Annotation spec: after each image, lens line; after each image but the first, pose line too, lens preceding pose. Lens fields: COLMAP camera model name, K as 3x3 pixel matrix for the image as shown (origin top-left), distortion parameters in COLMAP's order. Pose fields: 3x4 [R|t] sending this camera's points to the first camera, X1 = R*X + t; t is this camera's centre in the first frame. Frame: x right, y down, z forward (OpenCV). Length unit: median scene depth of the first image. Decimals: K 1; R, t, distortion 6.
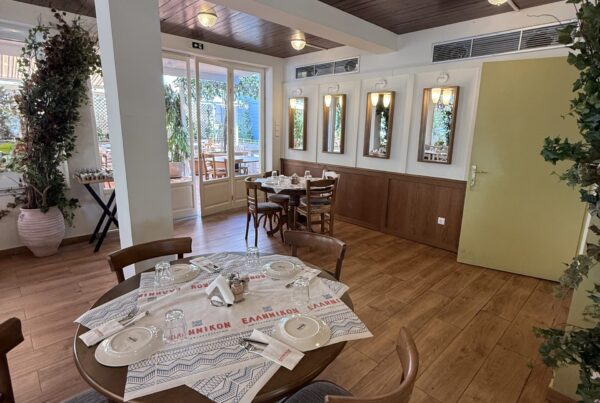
lens RADIAL K [[319.3, 0, 300.0], [0, 319.3, 201.5], [0, 0, 1]] dist [0.000872, 0.002413]
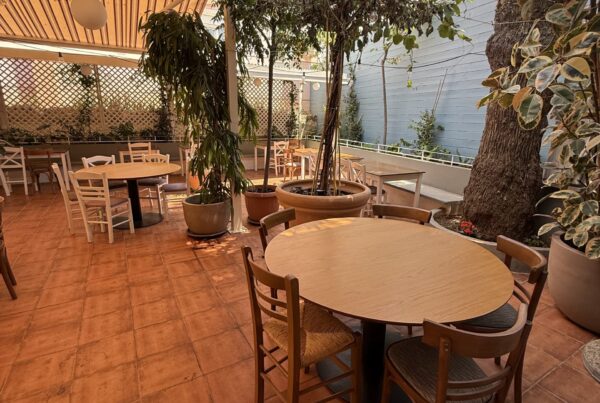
lens RADIAL K [[319.3, 0, 300.0], [0, 319.3, 201.5], [0, 0, 1]] dist [0.000872, 0.002413]
pose [[0.969131, 0.057229, -0.239811, -0.321658], [-0.050705, 0.998159, 0.033295, -0.277096], [0.241275, -0.020108, 0.970249, 1.148822]]
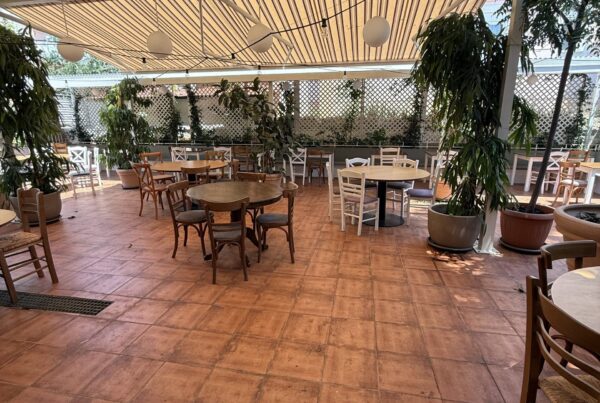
lens RADIAL K [[319.3, 0, 300.0], [0, 319.3, 201.5], [0, 0, 1]] dist [0.000872, 0.002413]
pose [[0.577827, 0.174125, -0.797368, -0.358924], [-0.168592, 0.981371, 0.092133, -0.271805], [0.798556, 0.081193, 0.596419, 1.134663]]
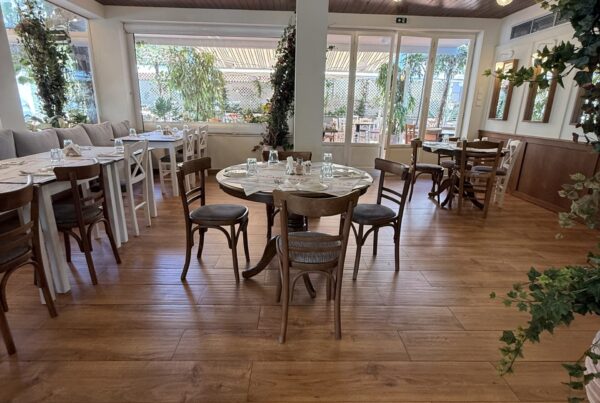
lens RADIAL K [[319.3, 0, 300.0], [0, 319.3, 201.5], [0, 0, 1]] dist [0.000872, 0.002413]
pose [[0.742458, 0.187092, -0.643236, 0.242455], [-0.159635, 0.981959, 0.101354, 0.076551], [0.650594, 0.027431, 0.758930, -0.065391]]
